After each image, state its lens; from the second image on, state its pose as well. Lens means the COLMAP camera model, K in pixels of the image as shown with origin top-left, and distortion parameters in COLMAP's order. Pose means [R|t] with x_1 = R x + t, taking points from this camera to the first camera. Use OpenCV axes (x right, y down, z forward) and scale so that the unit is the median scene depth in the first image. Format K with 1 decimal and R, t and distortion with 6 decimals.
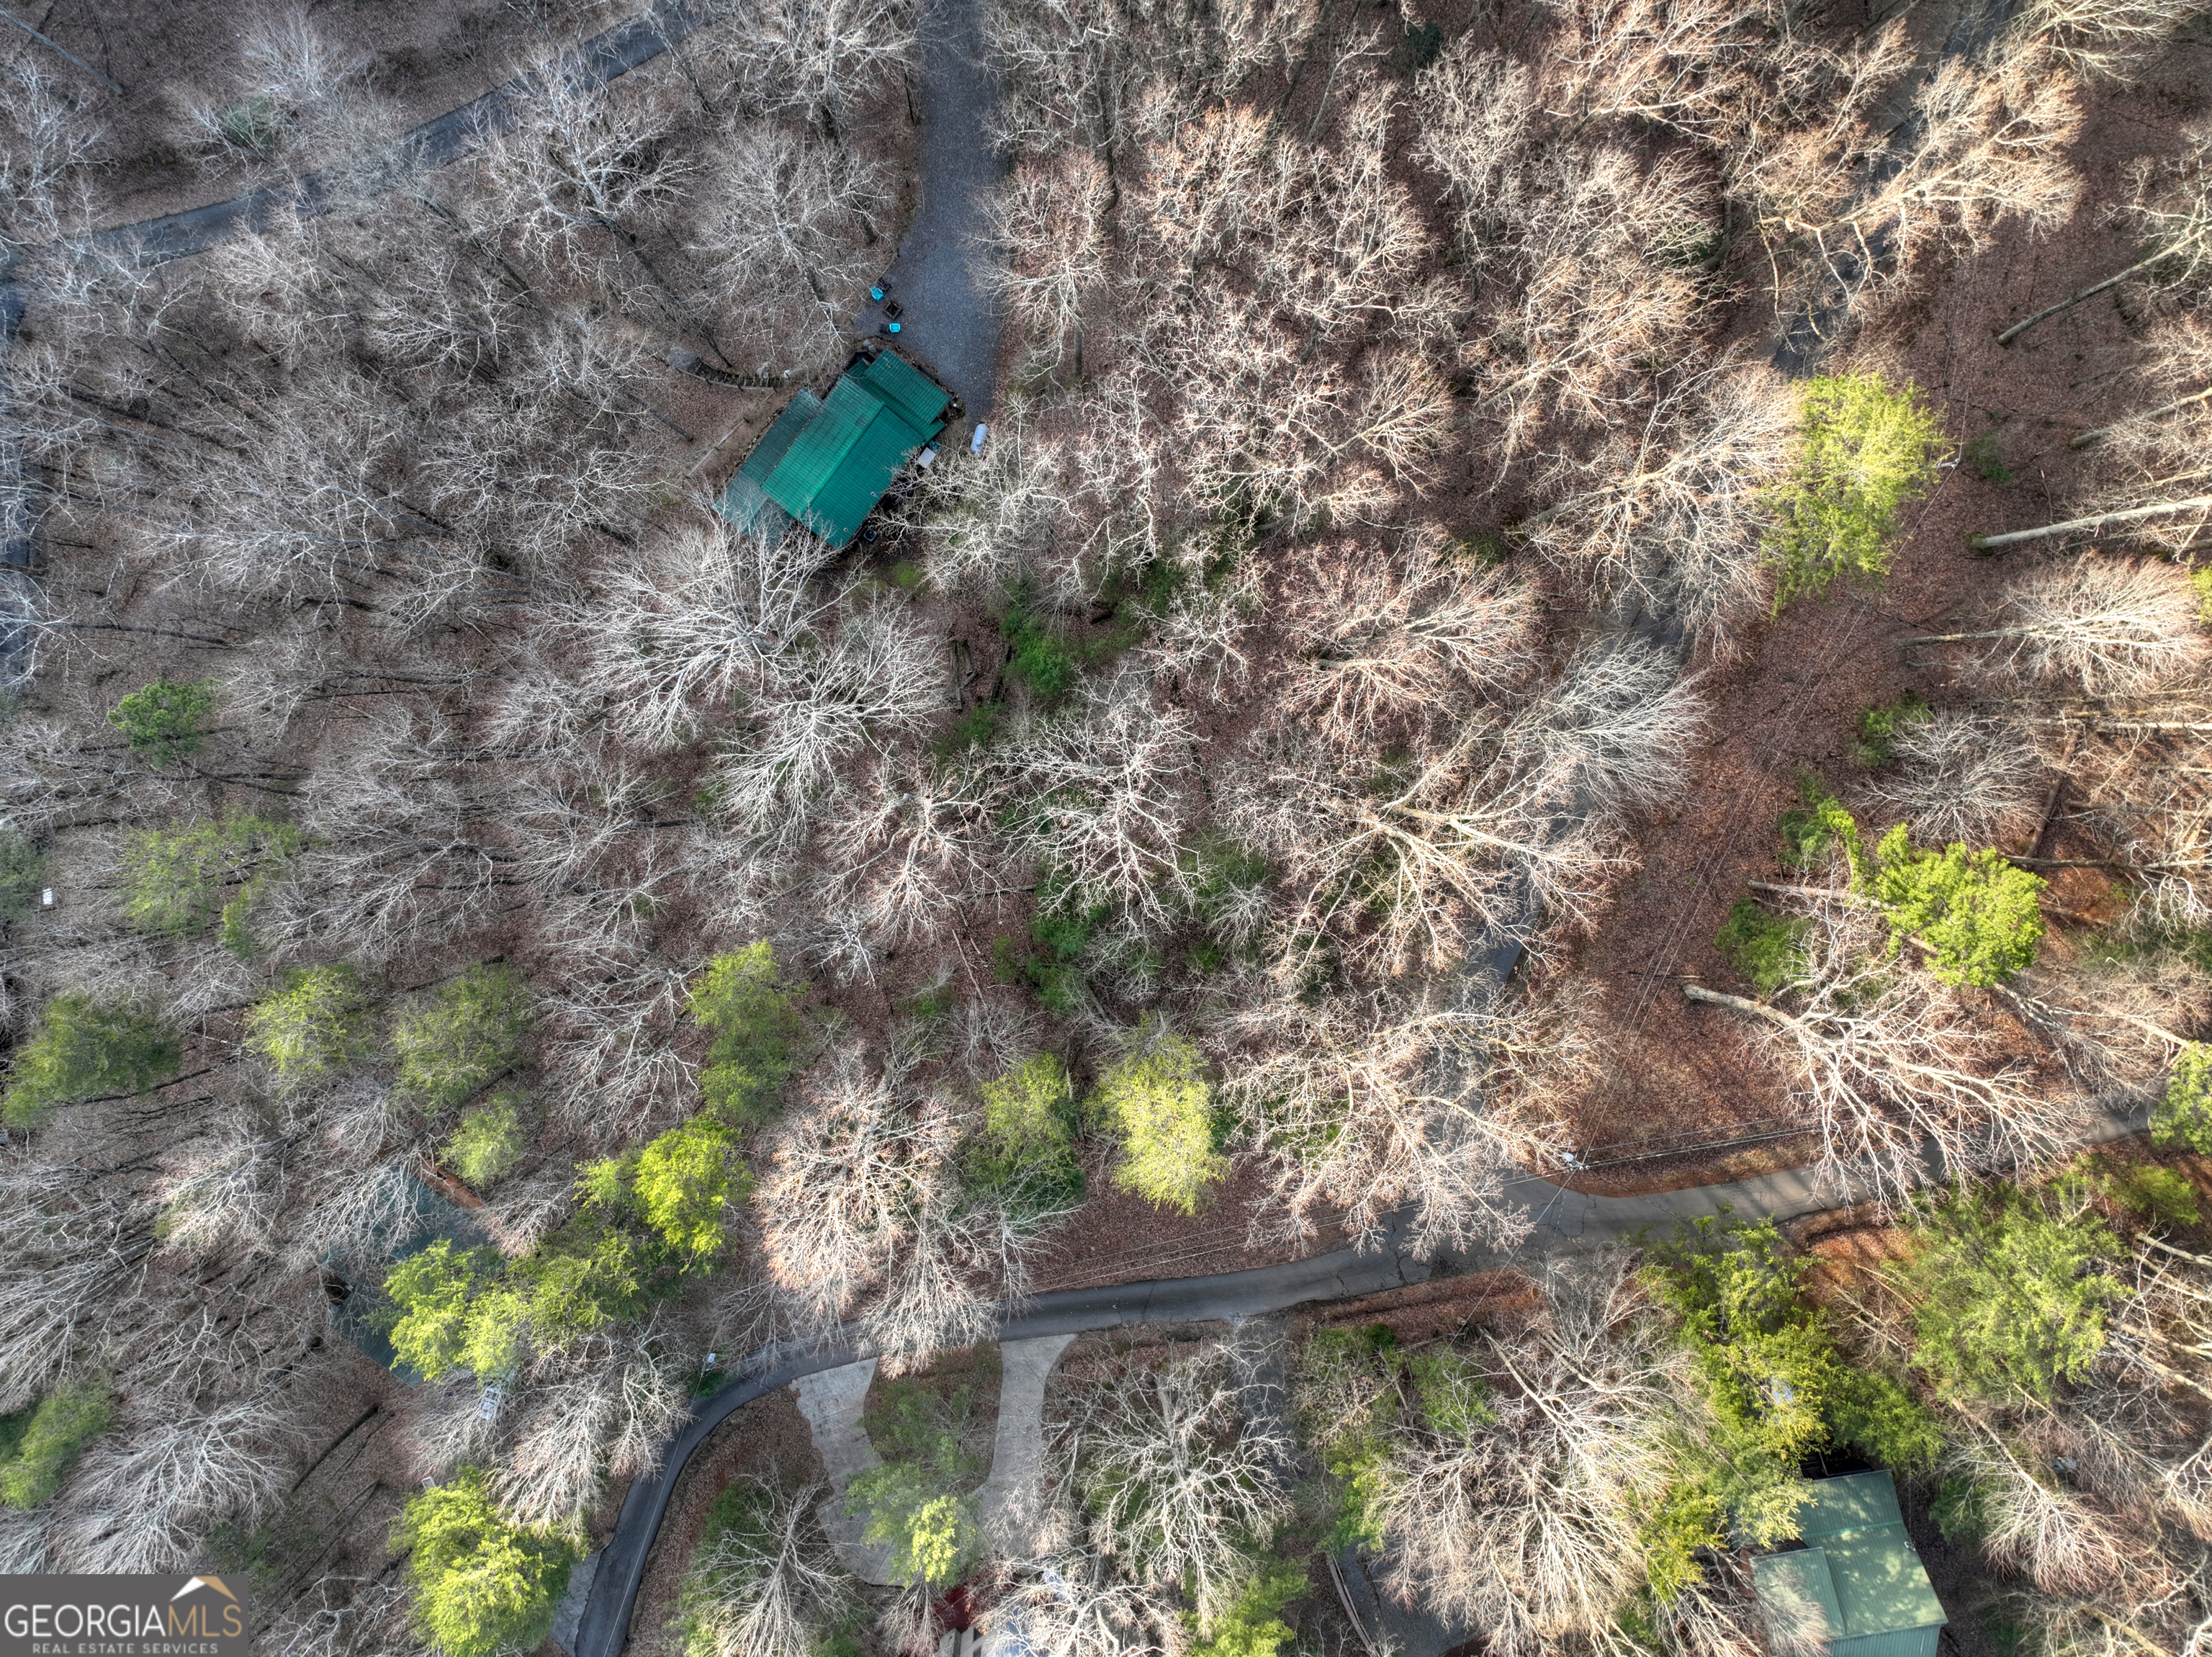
lens RADIAL K [[1534.5, 0, 1107.1], [0, 1534.5, 833.7], [0, 0, 1]] dist [0.006498, 0.002655]
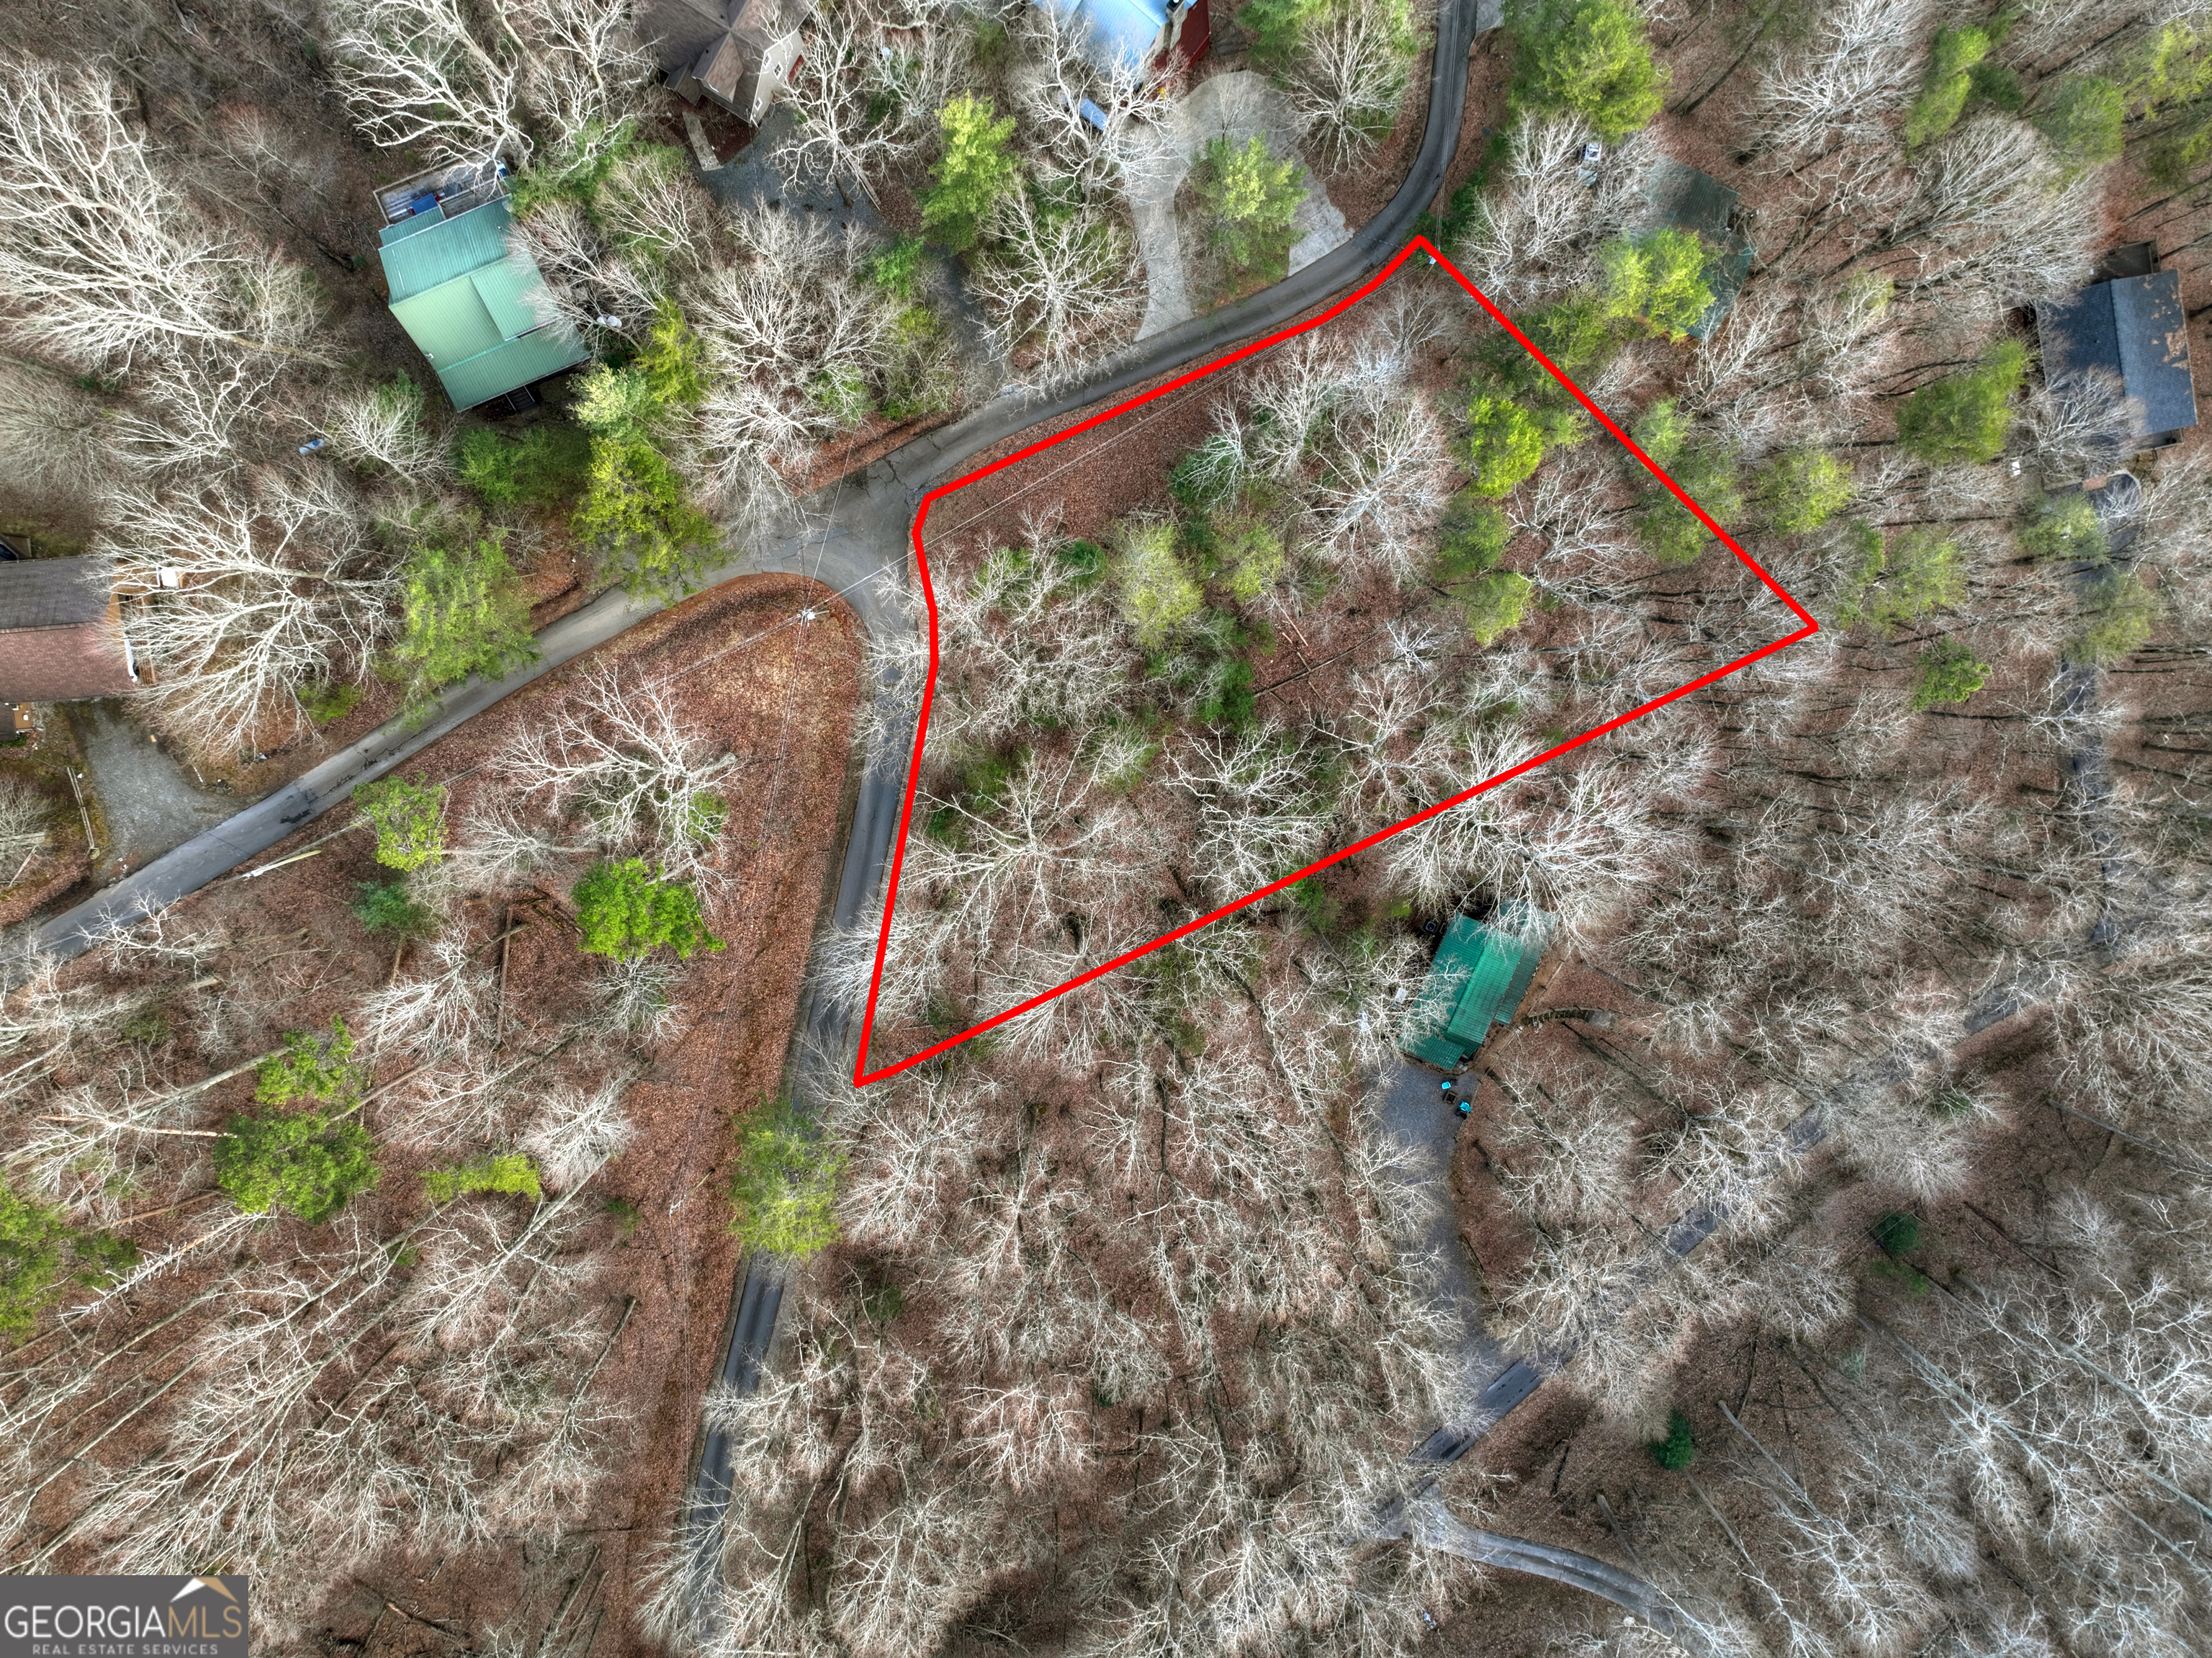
lens RADIAL K [[1534.6, 0, 1107.6], [0, 1534.6, 833.9], [0, 0, 1]] dist [0.006498, 0.002655]
pose [[-0.967564, 0.251538, -0.023414, 0.150806], [-0.243874, -0.954211, -0.173222, 0.216252], [-0.065914, -0.161894, 0.984604, -0.276901]]
